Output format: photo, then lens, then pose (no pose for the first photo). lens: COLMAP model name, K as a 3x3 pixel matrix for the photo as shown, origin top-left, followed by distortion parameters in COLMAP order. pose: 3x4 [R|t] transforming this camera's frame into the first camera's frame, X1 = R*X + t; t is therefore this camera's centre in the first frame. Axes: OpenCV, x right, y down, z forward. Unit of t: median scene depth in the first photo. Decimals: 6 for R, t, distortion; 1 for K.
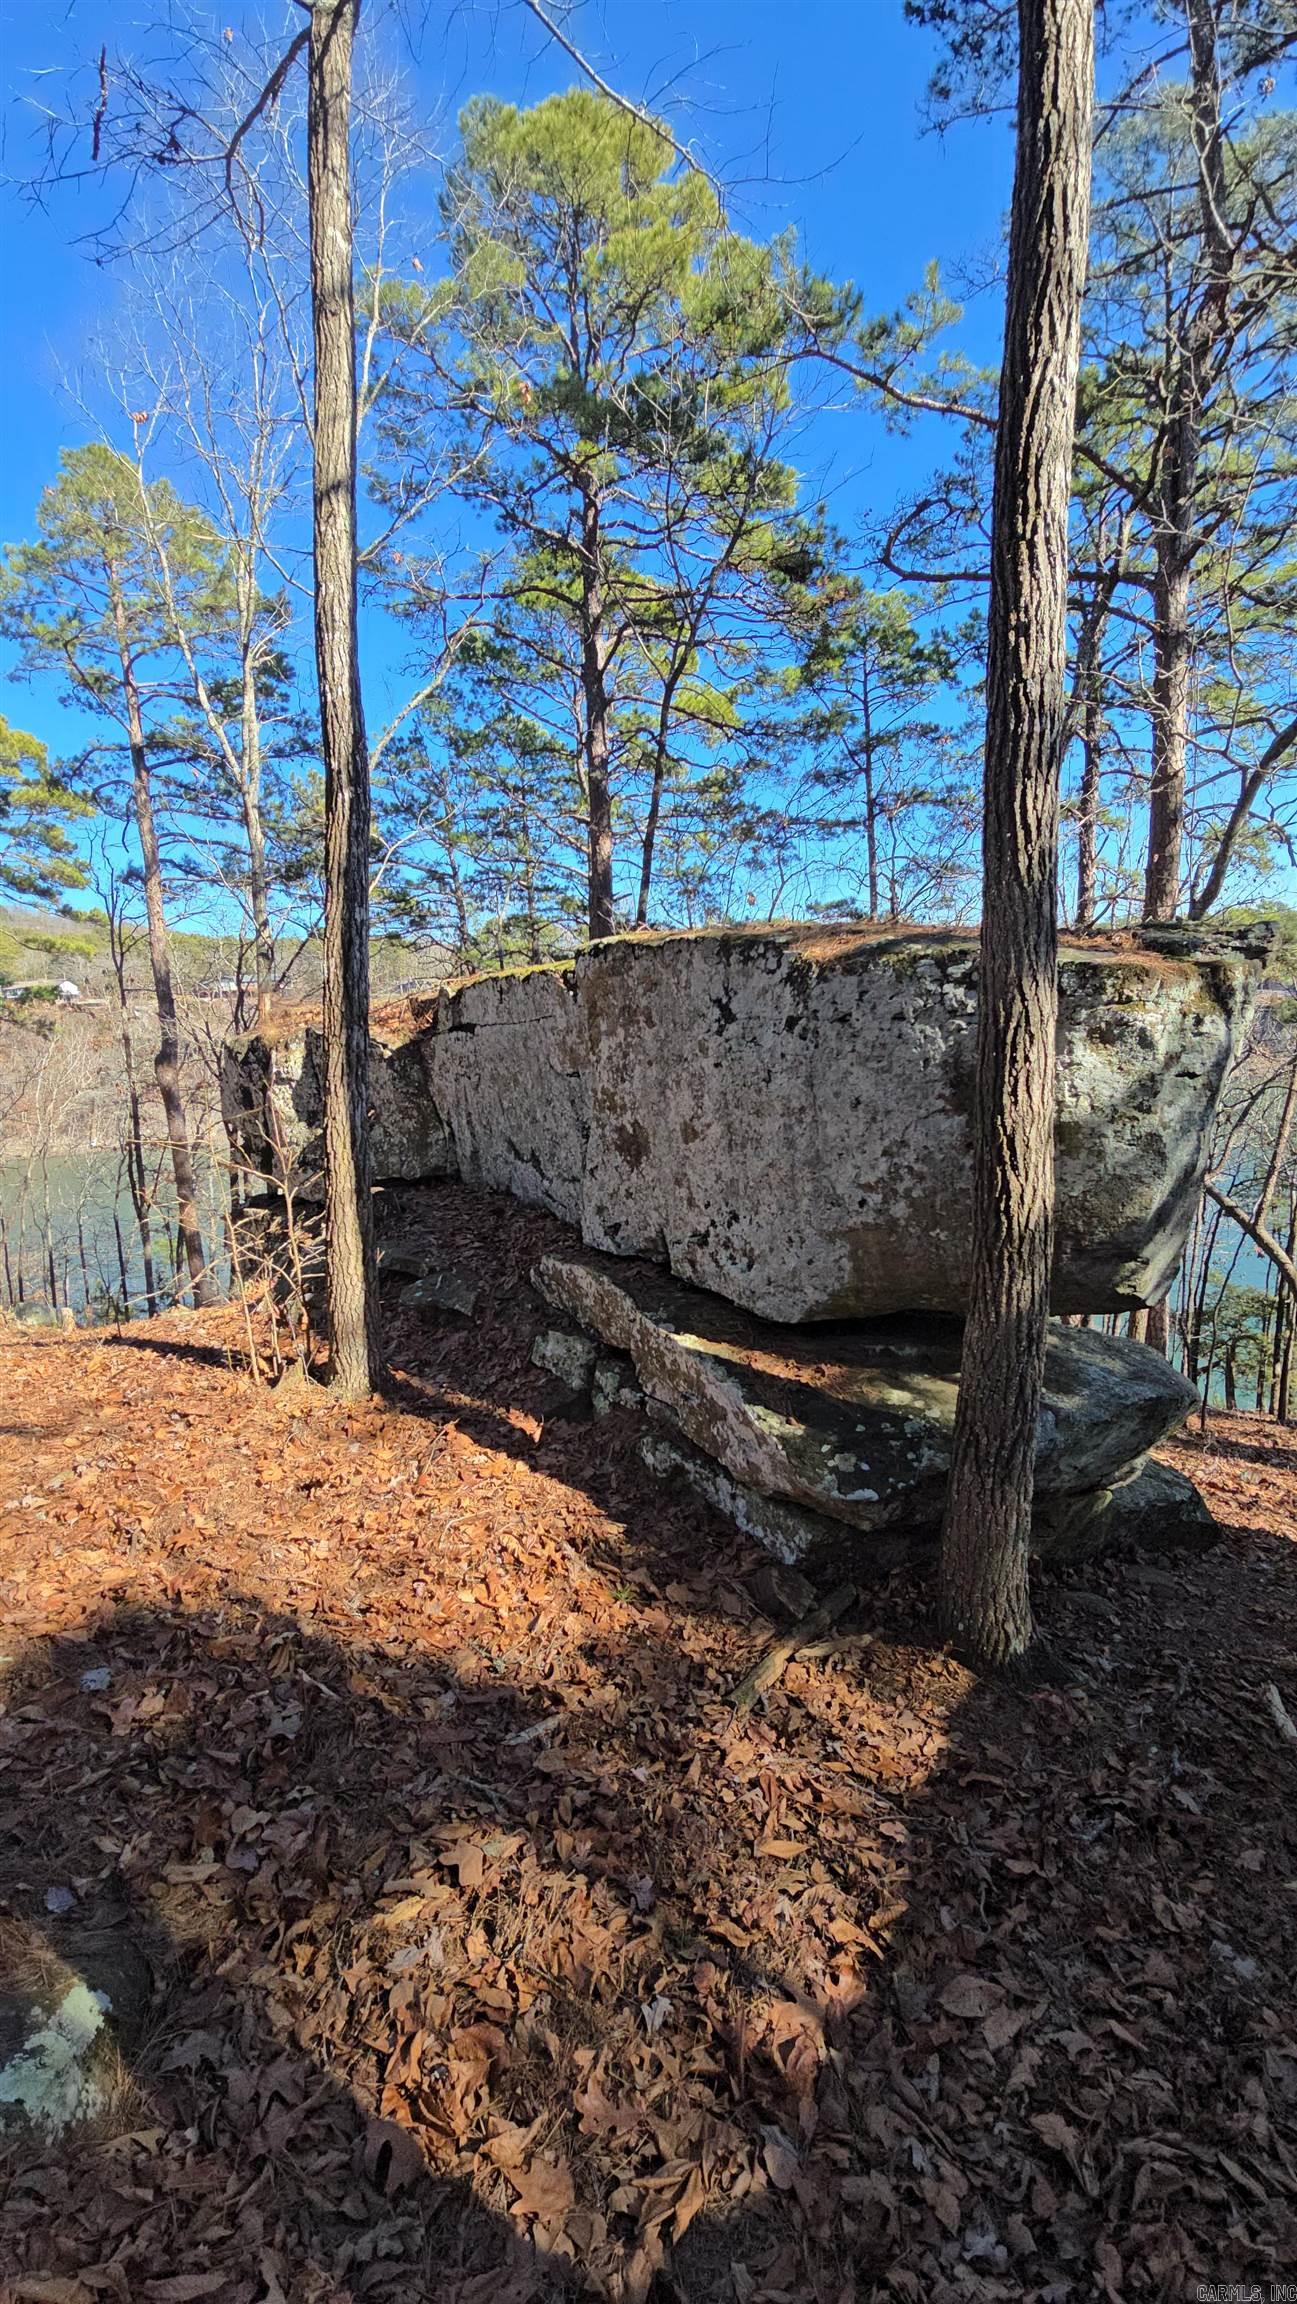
lens RADIAL K [[919.8, 0, 640.6], [0, 919.8, 1148.9], [0, 0, 1]] dist [0.004145, -0.007591]
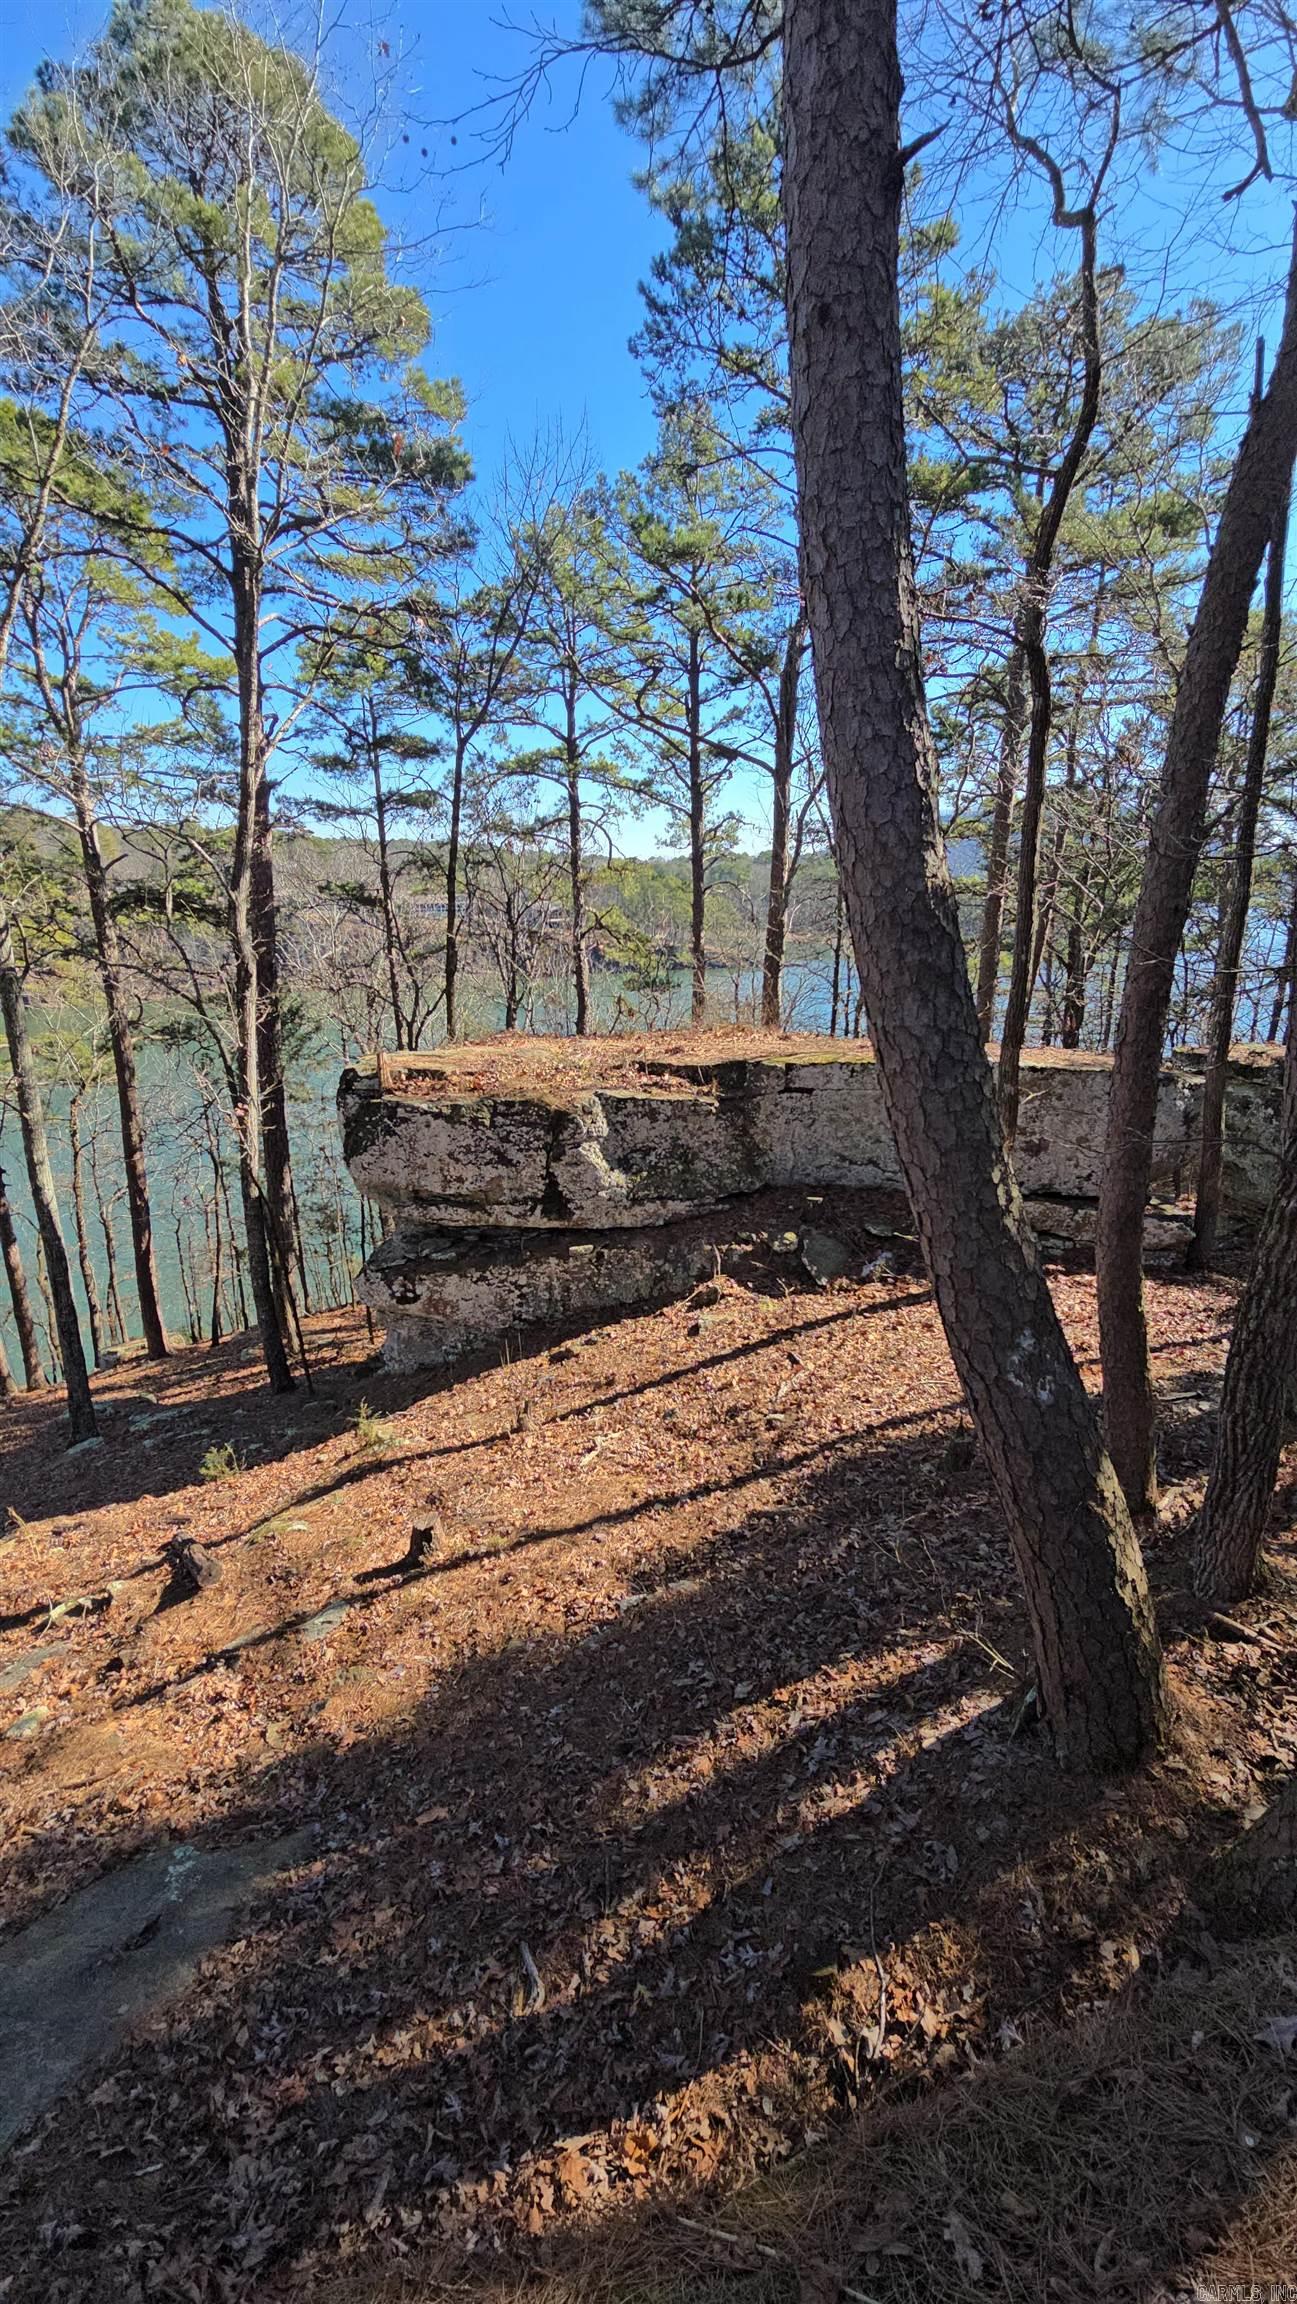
lens RADIAL K [[919.8, 0, 643.7], [0, 919.8, 1161.2], [0, 0, 1]] dist [0.004145, -0.007591]
pose [[0.605272, -0.170349, 0.777577, -0.550501], [0.091294, 0.985243, 0.144780, -0.091024], [-0.790766, -0.016643, 0.611892, 0.084204]]
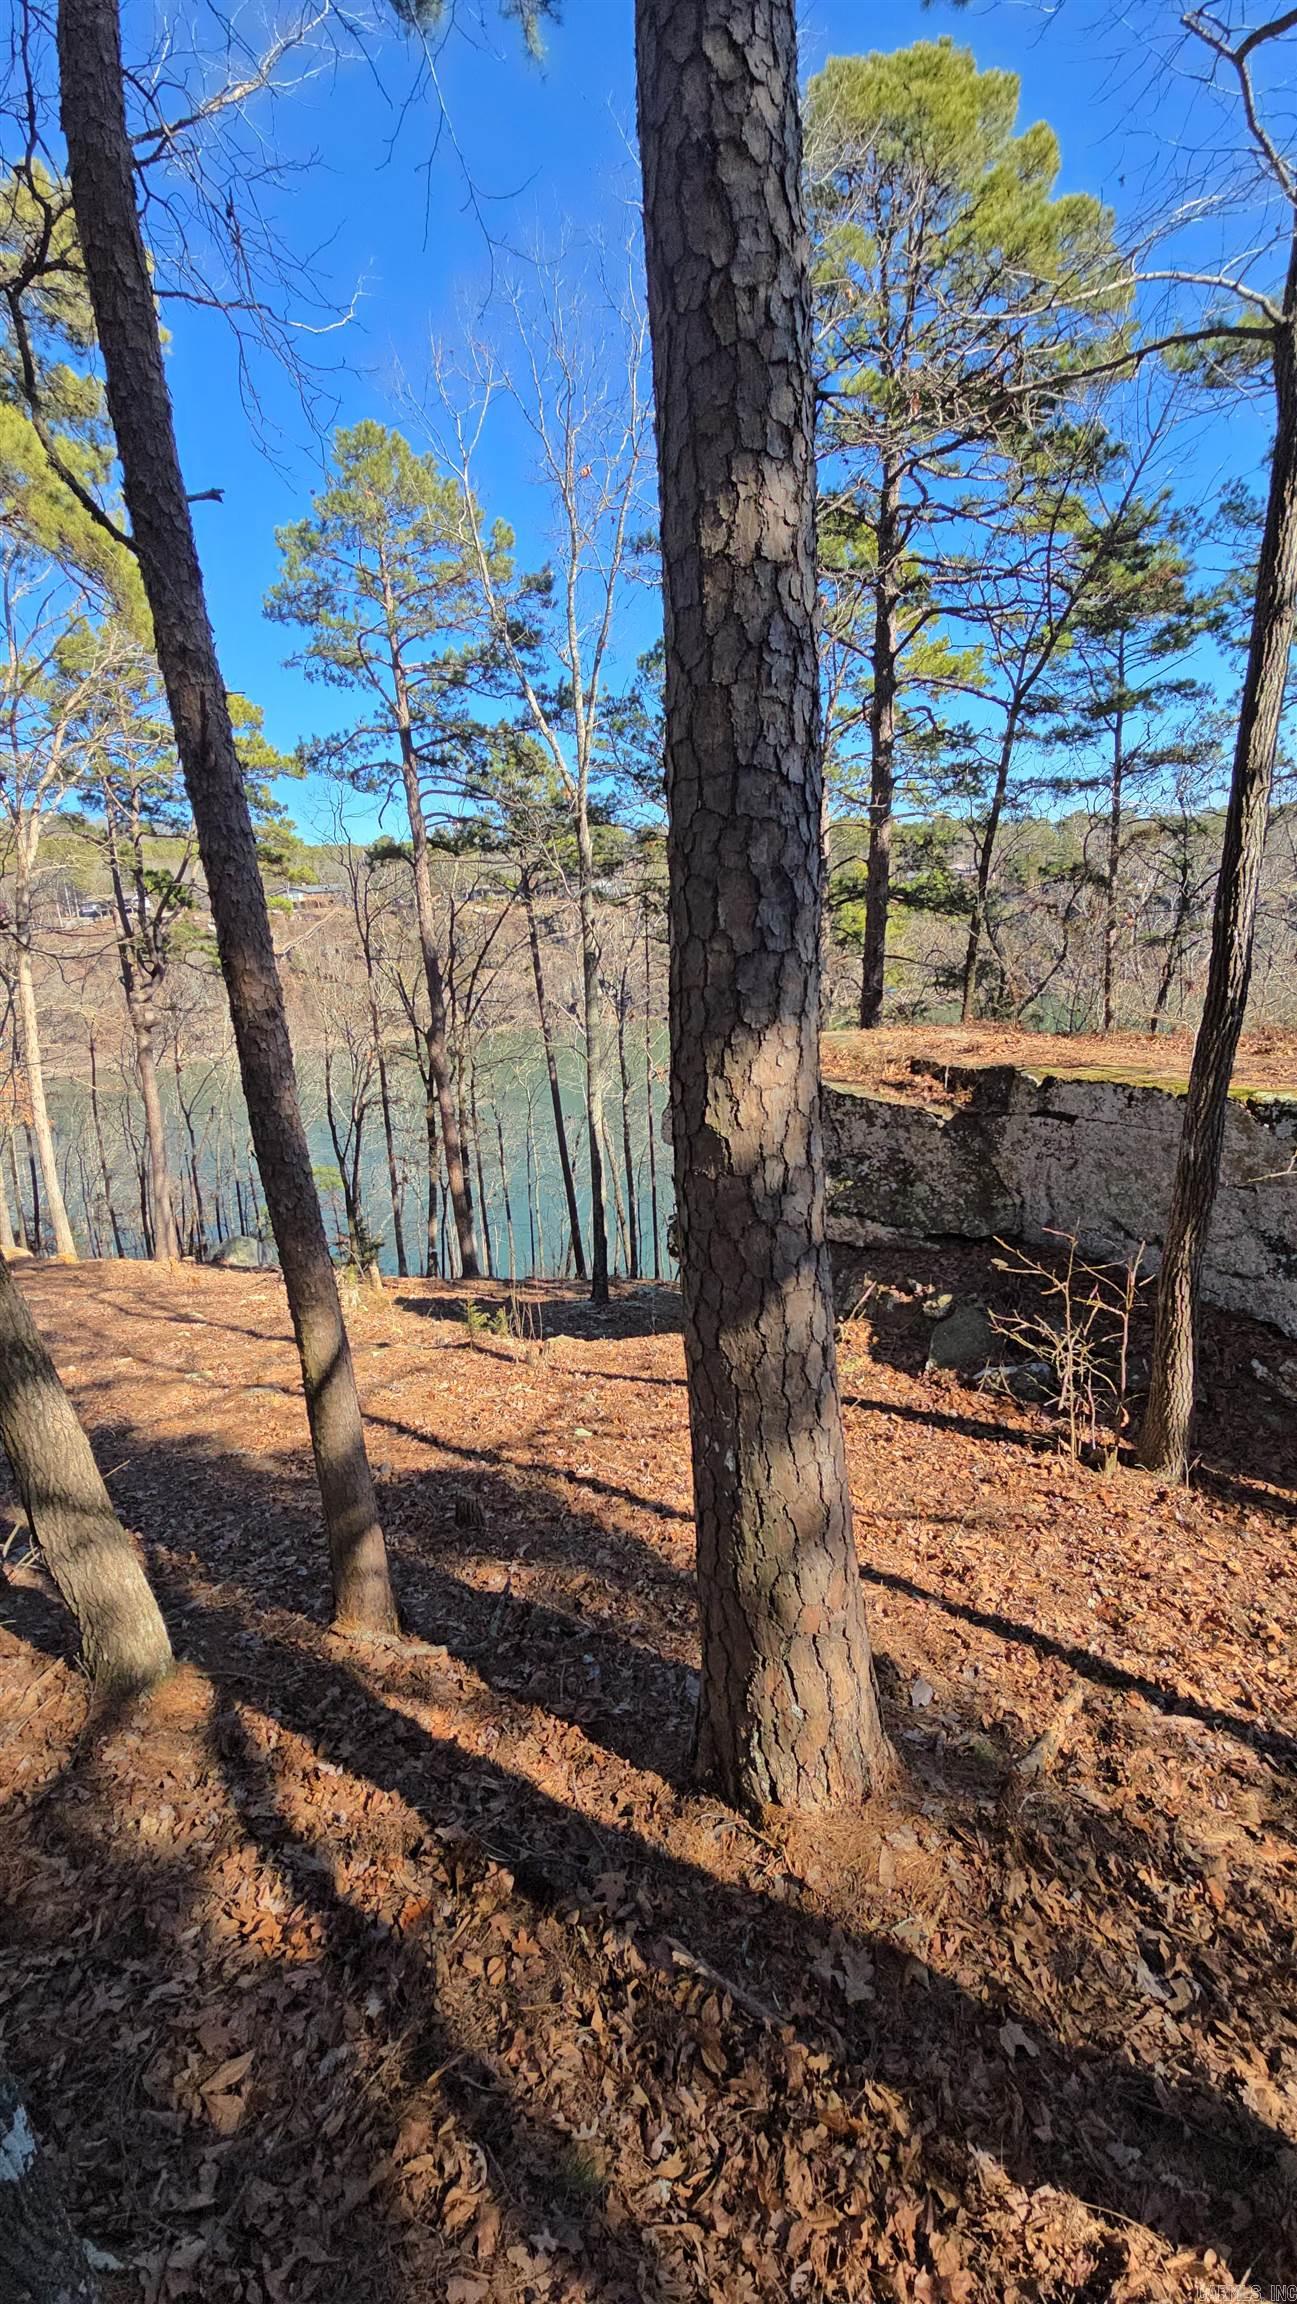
lens RADIAL K [[919.8, 0, 642.2], [0, 919.8, 1136.8], [0, 0, 1]] dist [0.004145, -0.007591]
pose [[0.997613, 0.005655, -0.068819, -0.213406], [0.000173, 0.996433, 0.084385, -0.069159], [0.069051, -0.084195, 0.994054, -0.053537]]
